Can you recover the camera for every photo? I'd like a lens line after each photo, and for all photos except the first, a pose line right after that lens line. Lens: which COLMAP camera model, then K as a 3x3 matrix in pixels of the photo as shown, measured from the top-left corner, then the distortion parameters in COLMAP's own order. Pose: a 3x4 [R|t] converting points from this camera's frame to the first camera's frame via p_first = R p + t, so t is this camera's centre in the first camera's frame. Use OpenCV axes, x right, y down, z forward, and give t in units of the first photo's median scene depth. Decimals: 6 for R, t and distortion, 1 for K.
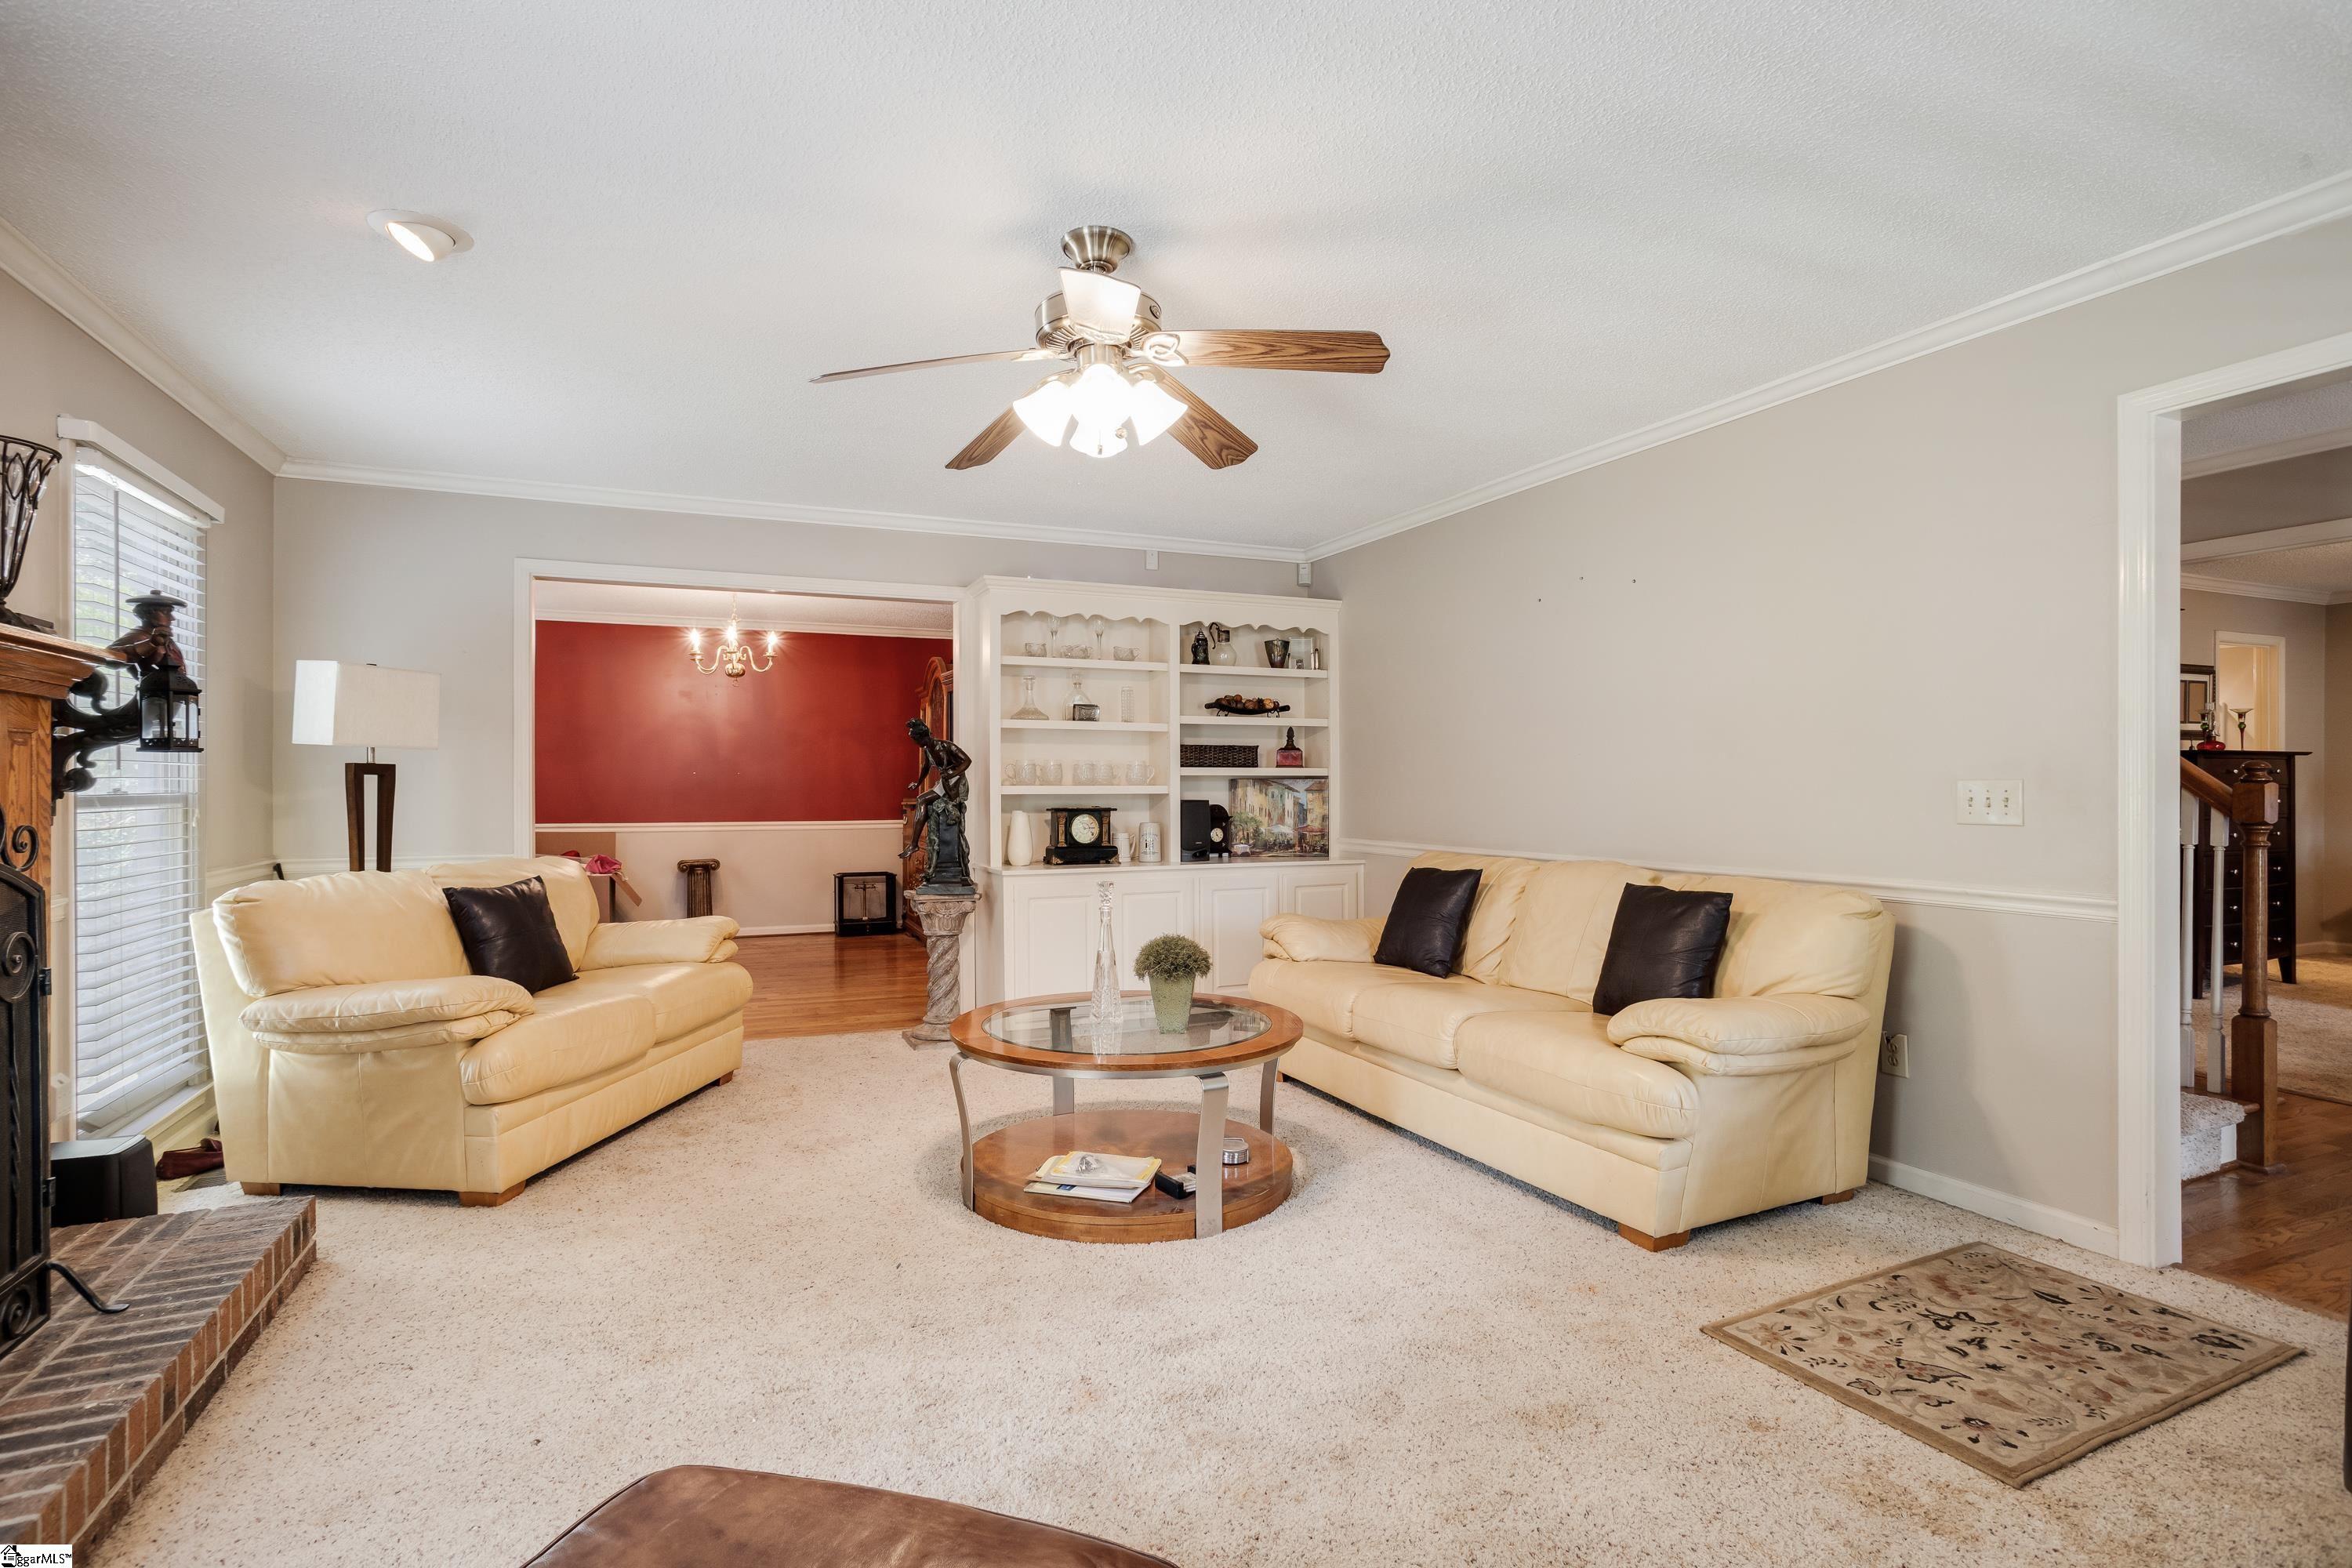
lens RADIAL K [[1108.3, 0, 1179.8], [0, 1108.3, 795.7], [0, 0, 1]] dist [-0.001649, 0.001437]
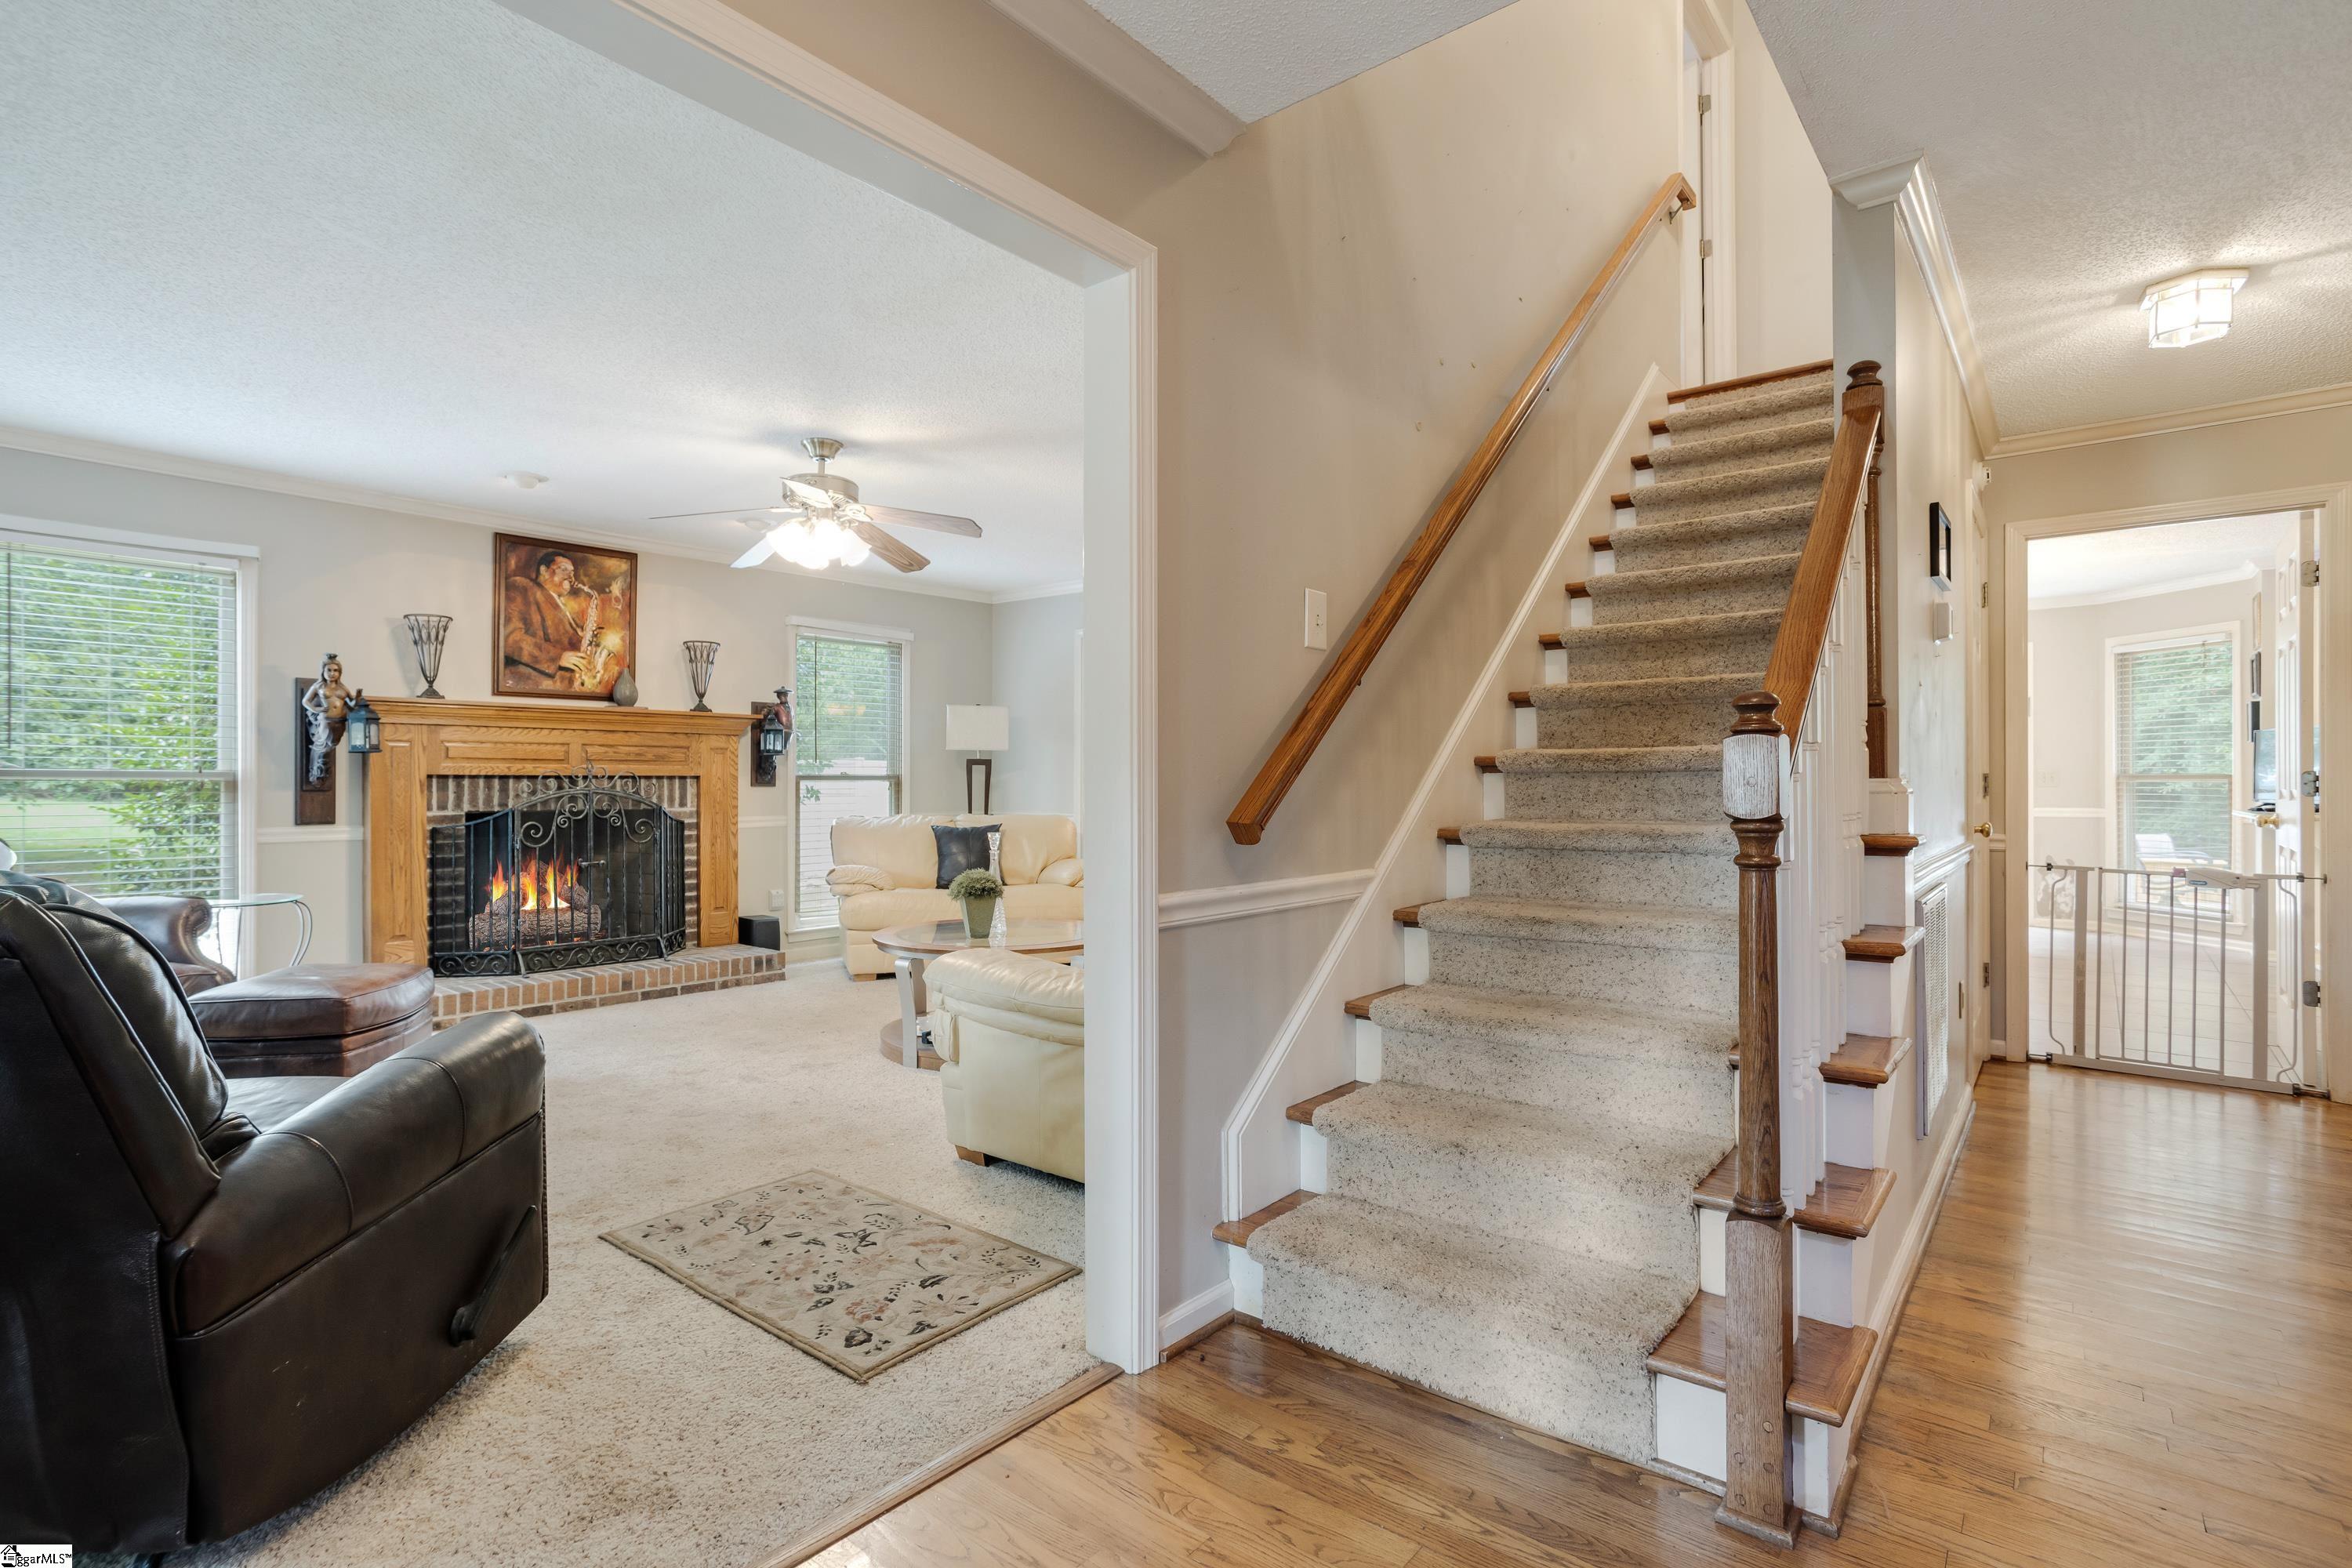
lens RADIAL K [[1108.3, 0, 1179.6], [0, 1108.3, 776.7], [0, 0, 1]] dist [-0.001649, 0.001437]
pose [[0.440267, 0.004005, -0.897858, 1.934418], [0.002214, 0.999982, 0.005546, -0.013996], [0.897864, -0.004430, 0.440250, 0.817919]]
